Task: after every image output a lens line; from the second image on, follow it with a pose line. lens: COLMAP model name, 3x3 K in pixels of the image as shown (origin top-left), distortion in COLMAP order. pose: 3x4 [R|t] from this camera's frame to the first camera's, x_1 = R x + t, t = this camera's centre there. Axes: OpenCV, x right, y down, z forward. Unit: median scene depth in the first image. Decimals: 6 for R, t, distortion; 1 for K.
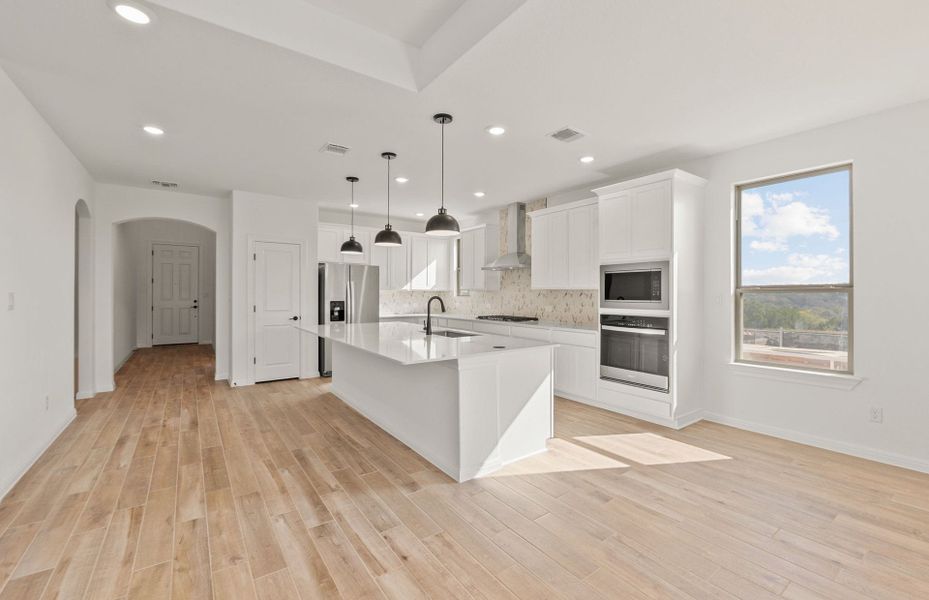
lens RADIAL K [[388.5, 0, 467.1], [0, 388.5, 290.3], [0, 0, 1]] dist [-0.004836, -0.000049]
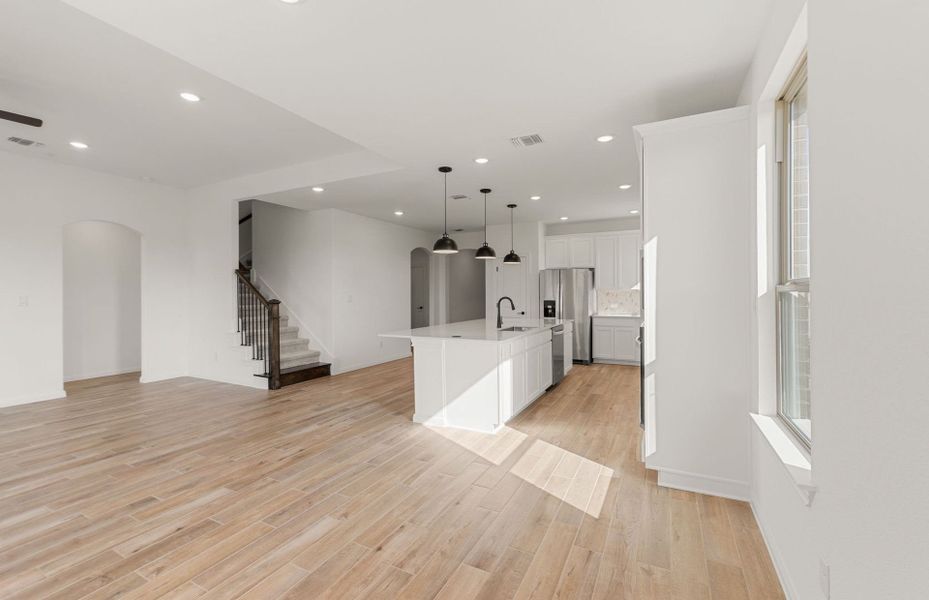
lens RADIAL K [[388.5, 0, 467.1], [0, 388.5, 290.3], [0, 0, 1]] dist [-0.004836, -0.000049]
pose [[0.451563, -0.014615, -0.892119, 0.939296], [0.013940, 0.999859, -0.009324, 0.005500], [0.892130, -0.008226, 0.451703, 0.344507]]
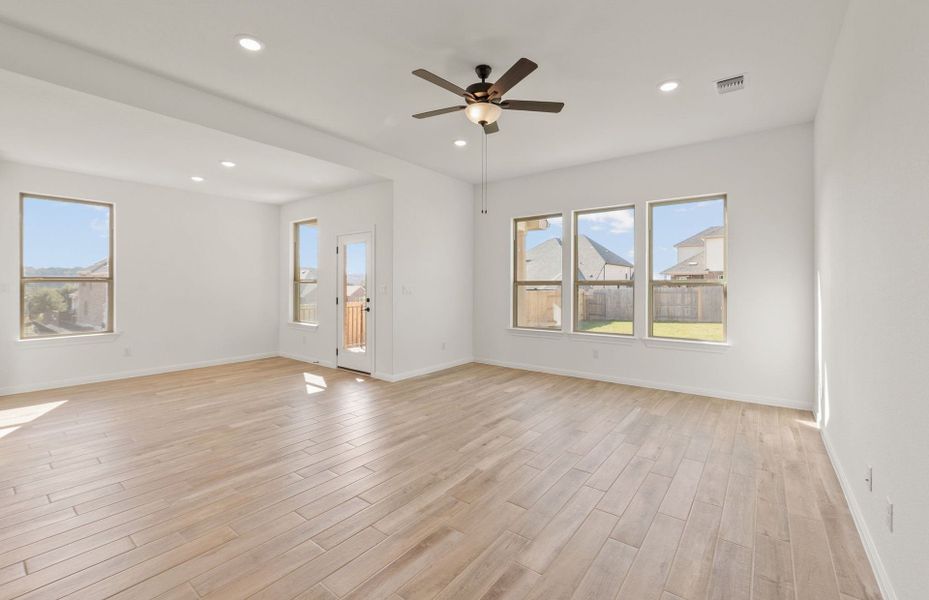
lens RADIAL K [[388.5, 0, 467.1], [0, 388.5, 290.3], [0, 0, 1]] dist [-0.004836, -0.000049]
pose [[-0.292180, -0.016609, 0.956219, -0.828870], [-0.015718, 0.999798, 0.012563, -0.004413], [-0.956234, -0.011359, -0.292381, 0.021032]]
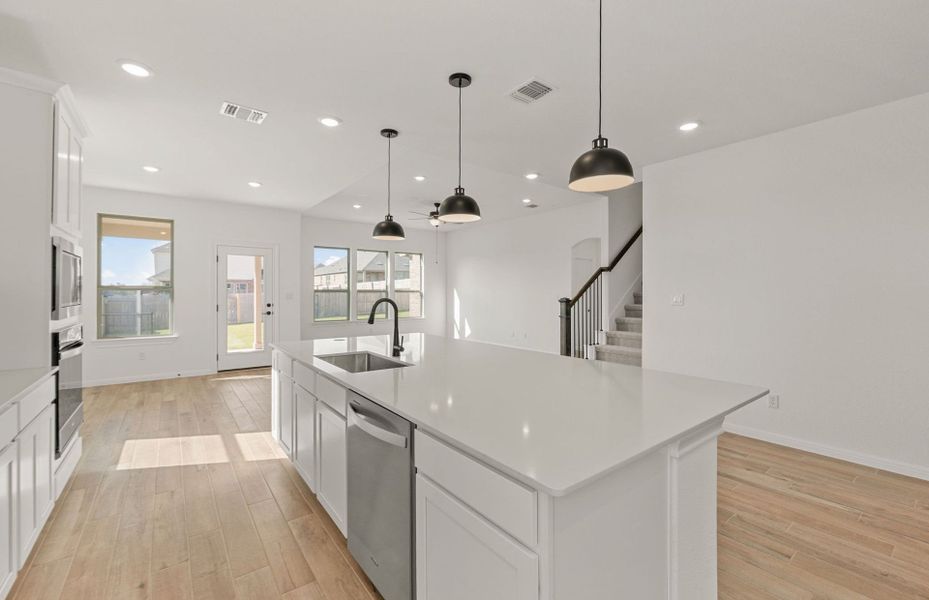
lens RADIAL K [[383.8, 0, 461.7], [0, 383.8, 292.6], [0, 0, 1]] dist [-0.001087, -0.000216]
pose [[-0.999698, -0.004850, -0.024077, -0.188971], [-0.004566, 0.999920, -0.011829, 0.013082], [0.024133, -0.011715, -0.999640, 1.620192]]
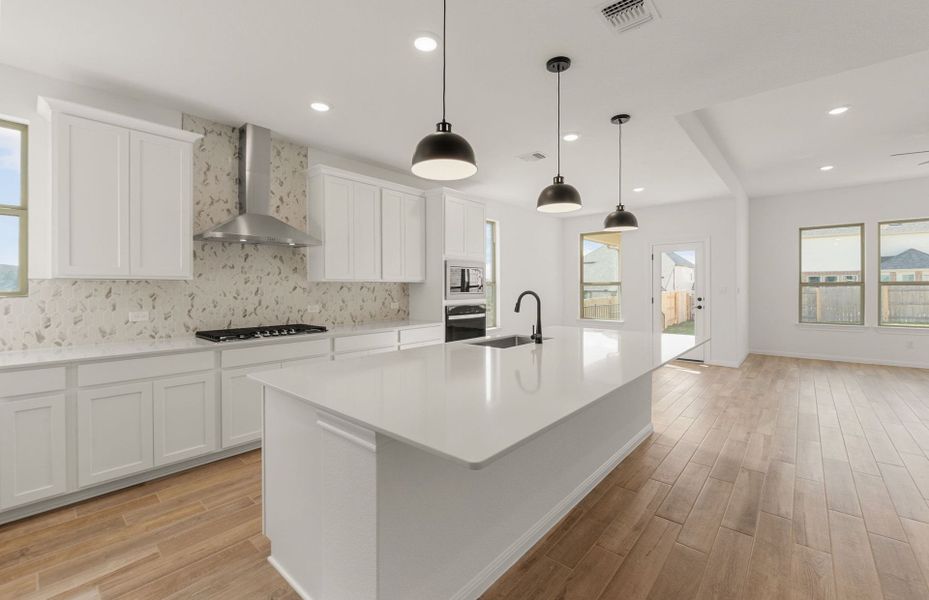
lens RADIAL K [[388.5, 0, 467.1], [0, 388.5, 290.3], [0, 0, 1]] dist [-0.004836, -0.000049]
pose [[-0.236656, -0.010415, 0.971538, -0.757139], [-0.008474, 0.999927, 0.008655, 0.008631], [-0.971557, -0.006185, -0.236727, 1.276567]]
